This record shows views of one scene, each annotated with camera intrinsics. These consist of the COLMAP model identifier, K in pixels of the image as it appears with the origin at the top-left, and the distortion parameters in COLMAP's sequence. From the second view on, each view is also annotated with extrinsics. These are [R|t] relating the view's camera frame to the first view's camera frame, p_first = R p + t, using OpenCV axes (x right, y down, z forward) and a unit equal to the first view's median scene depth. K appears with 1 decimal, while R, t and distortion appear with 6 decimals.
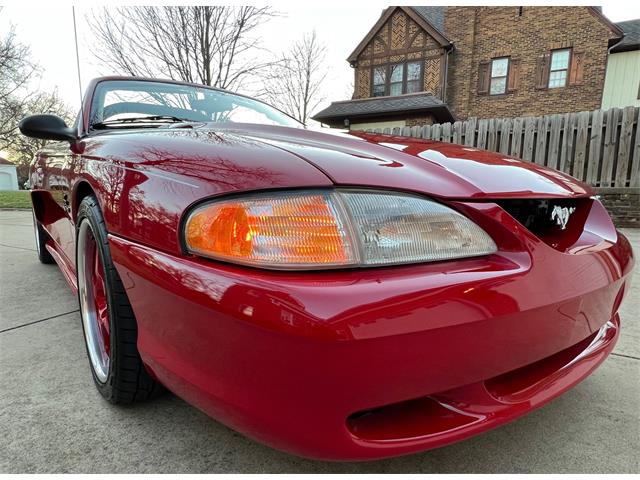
lens RADIAL K [[362.6, 0, 319.9], [0, 362.6, 231.8], [0, 0, 1]] dist [-0.001904, 0.000440]
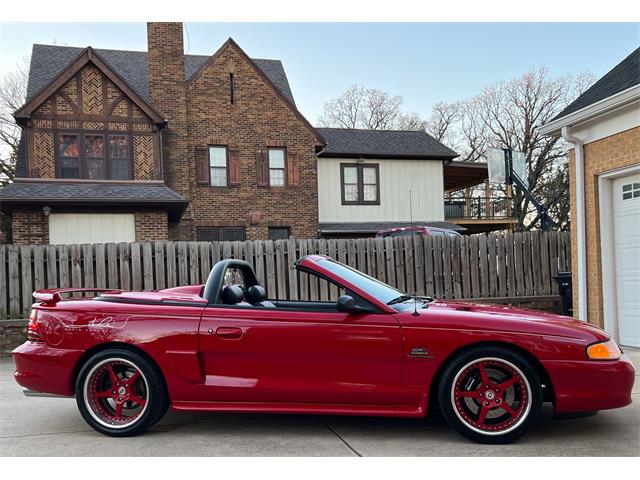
lens RADIAL K [[525.3, 0, 320.0], [0, 525.3, 240.0], [0, 0, 1]] dist [-0.004500, -0.002874]
pose [[0.762462, 0.032382, 0.646223, -0.122795], [0.112923, 0.976759, -0.182180, -0.008909], [-0.637103, 0.211879, 0.741085, -0.031759]]
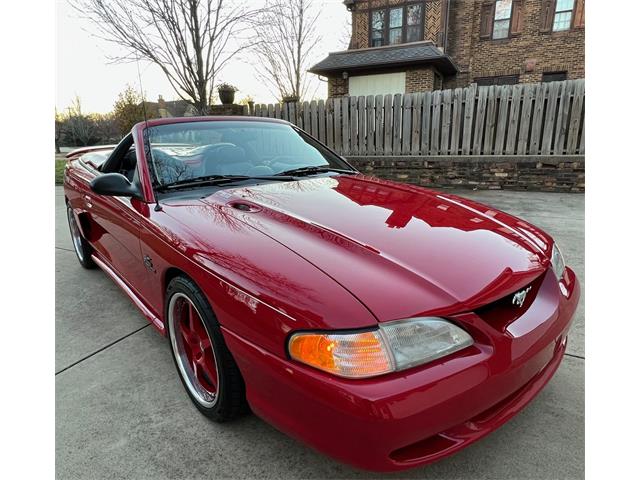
lens RADIAL K [[367.3, 0, 330.2], [0, 367.3, 224.1], [0, 0, 1]] dist [-0.000049, 0.000235]
pose [[0.999122, -0.031868, 0.027200, -0.004185], [0.028552, 0.993000, 0.114616, -0.015426], [-0.030662, -0.113738, 0.993037, -0.012661]]
